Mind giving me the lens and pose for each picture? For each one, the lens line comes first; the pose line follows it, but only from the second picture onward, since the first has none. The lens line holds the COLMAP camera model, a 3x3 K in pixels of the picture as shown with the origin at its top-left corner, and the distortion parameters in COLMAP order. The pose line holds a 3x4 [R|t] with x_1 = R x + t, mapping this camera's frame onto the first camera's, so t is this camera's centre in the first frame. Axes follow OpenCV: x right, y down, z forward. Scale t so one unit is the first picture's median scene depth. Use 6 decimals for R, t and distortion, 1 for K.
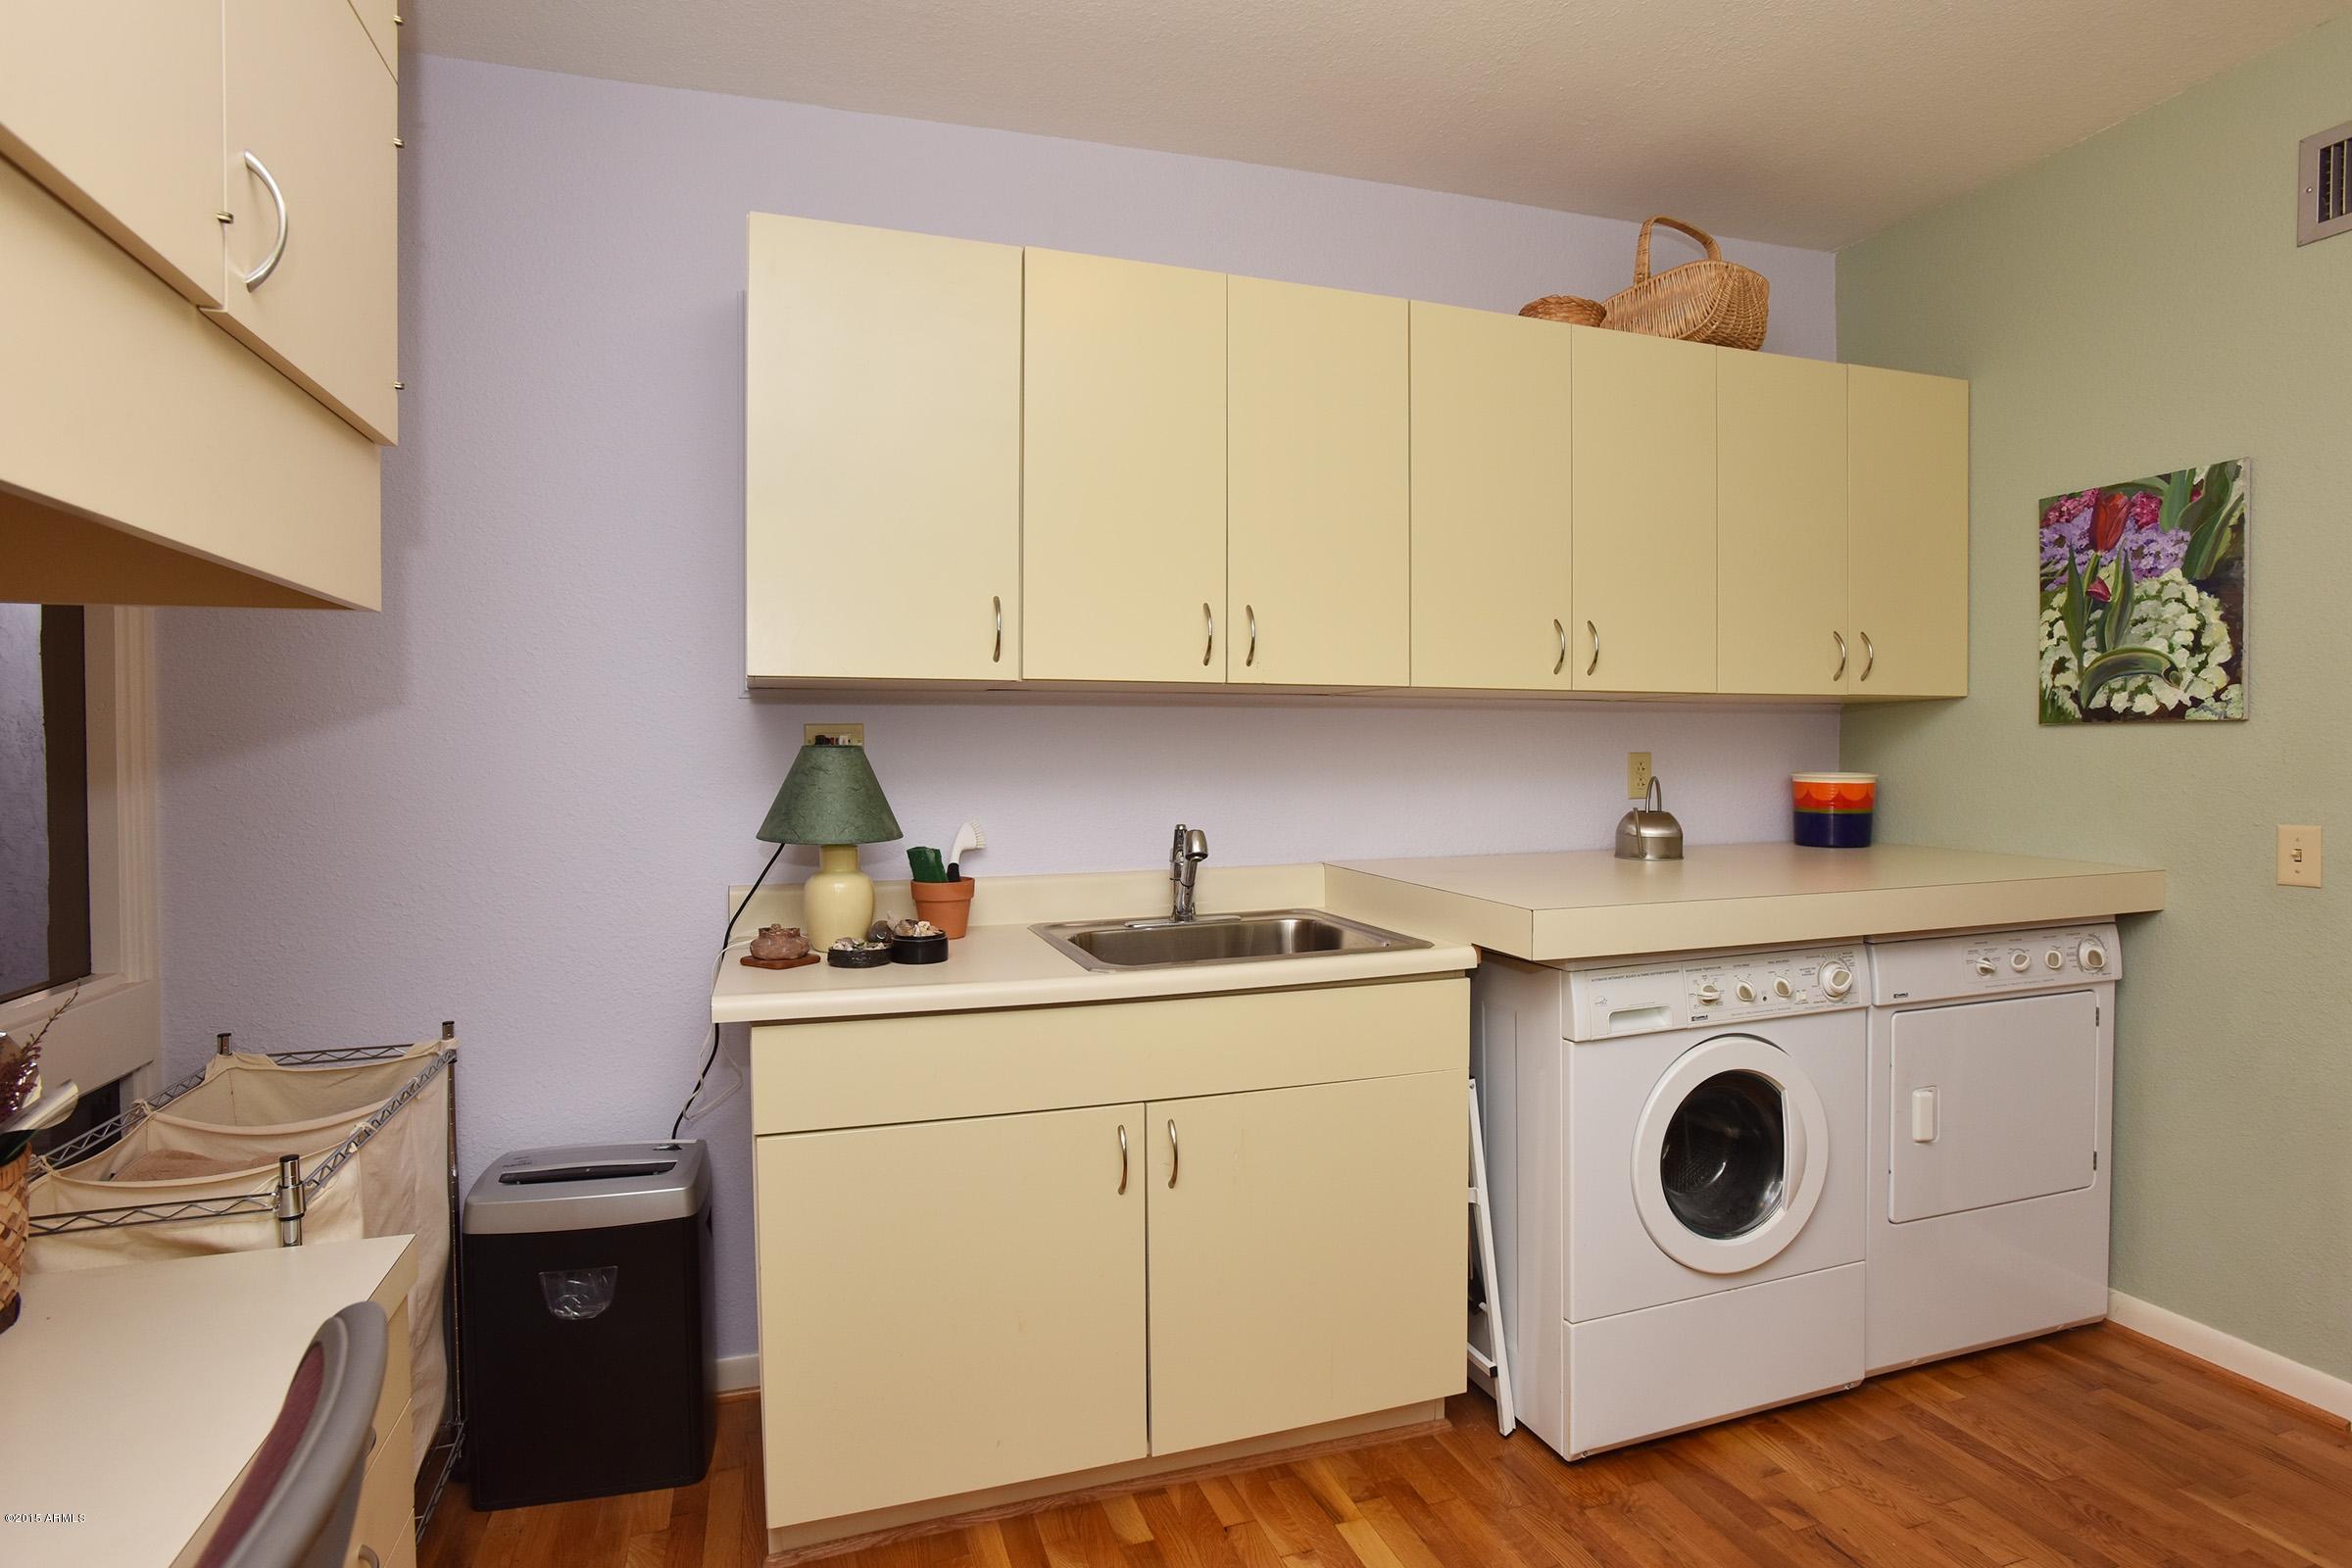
lens RADIAL K [[1201.5, 0, 1182.1], [0, 1201.5, 816.0], [0, 0, 1]] dist [-0.033341, 0.000630]
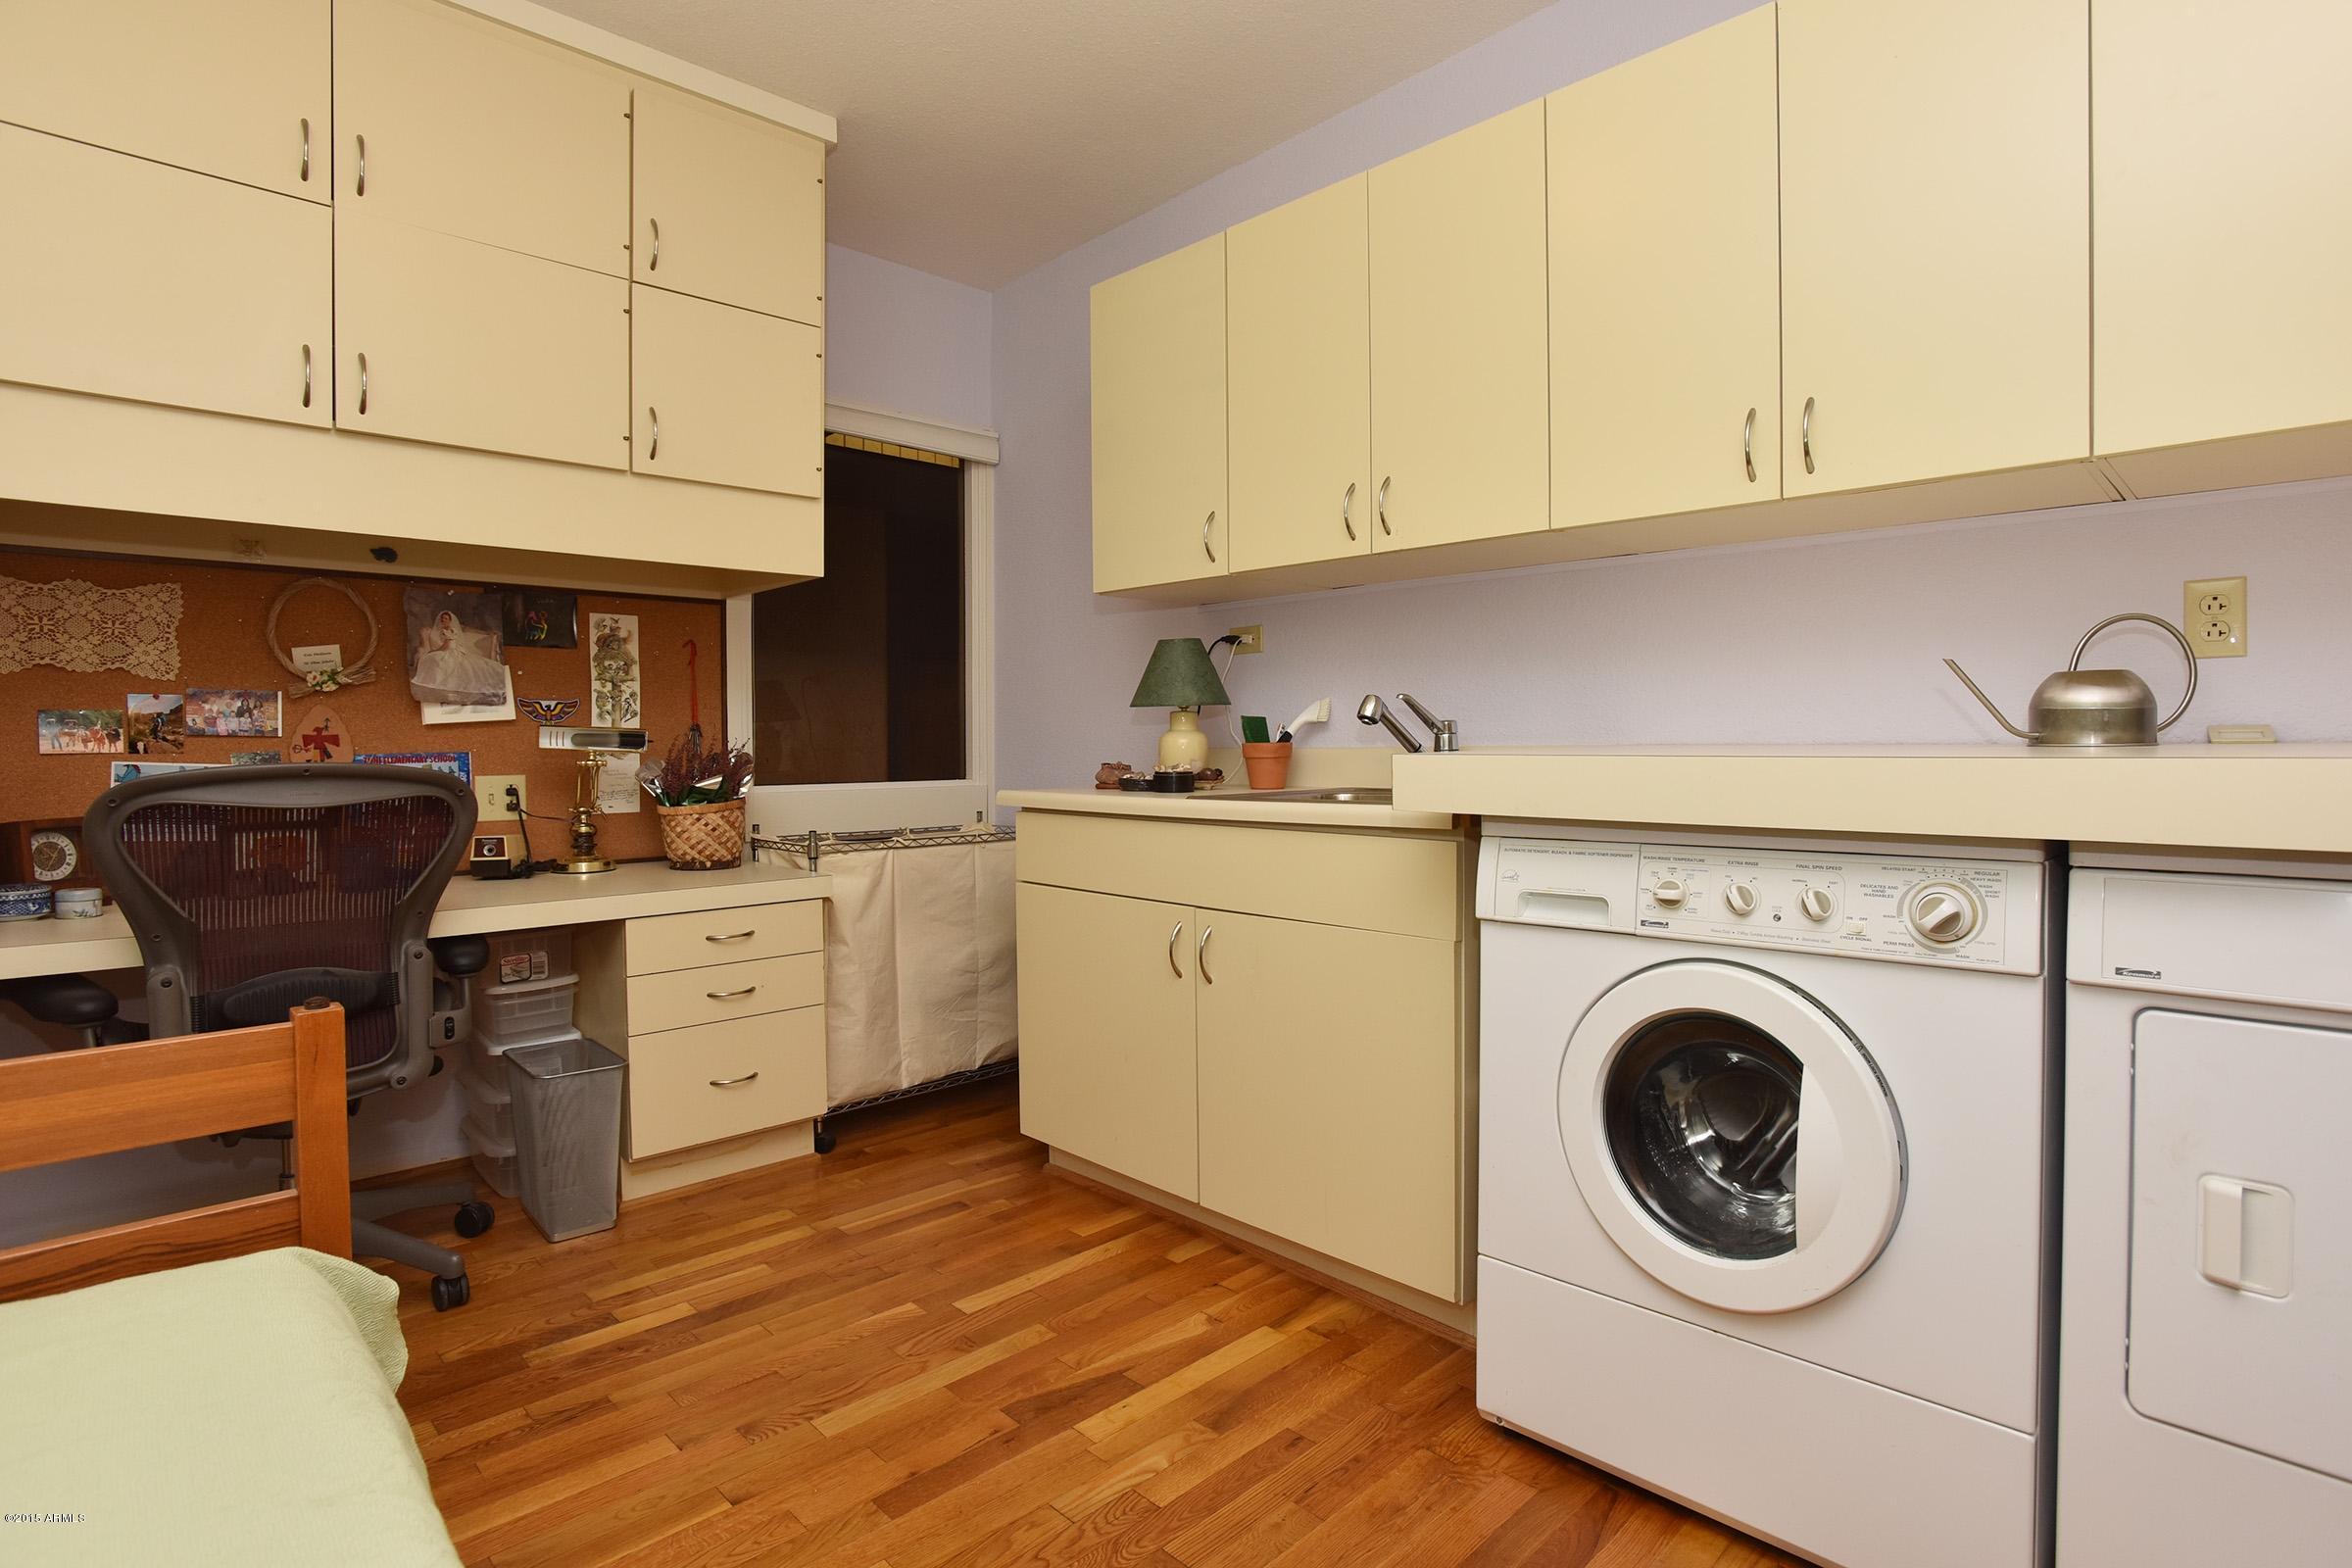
lens RADIAL K [[1193.5, 0, 1170.6], [0, 1193.5, 777.1], [0, 0, 1]] dist [-0.054574, 0.030621]
pose [[0.410664, 0.029054, -0.911324, 0.968838], [-0.035841, 0.999234, 0.015706, 0.078783], [0.911082, 0.026213, 0.411390, 0.429337]]
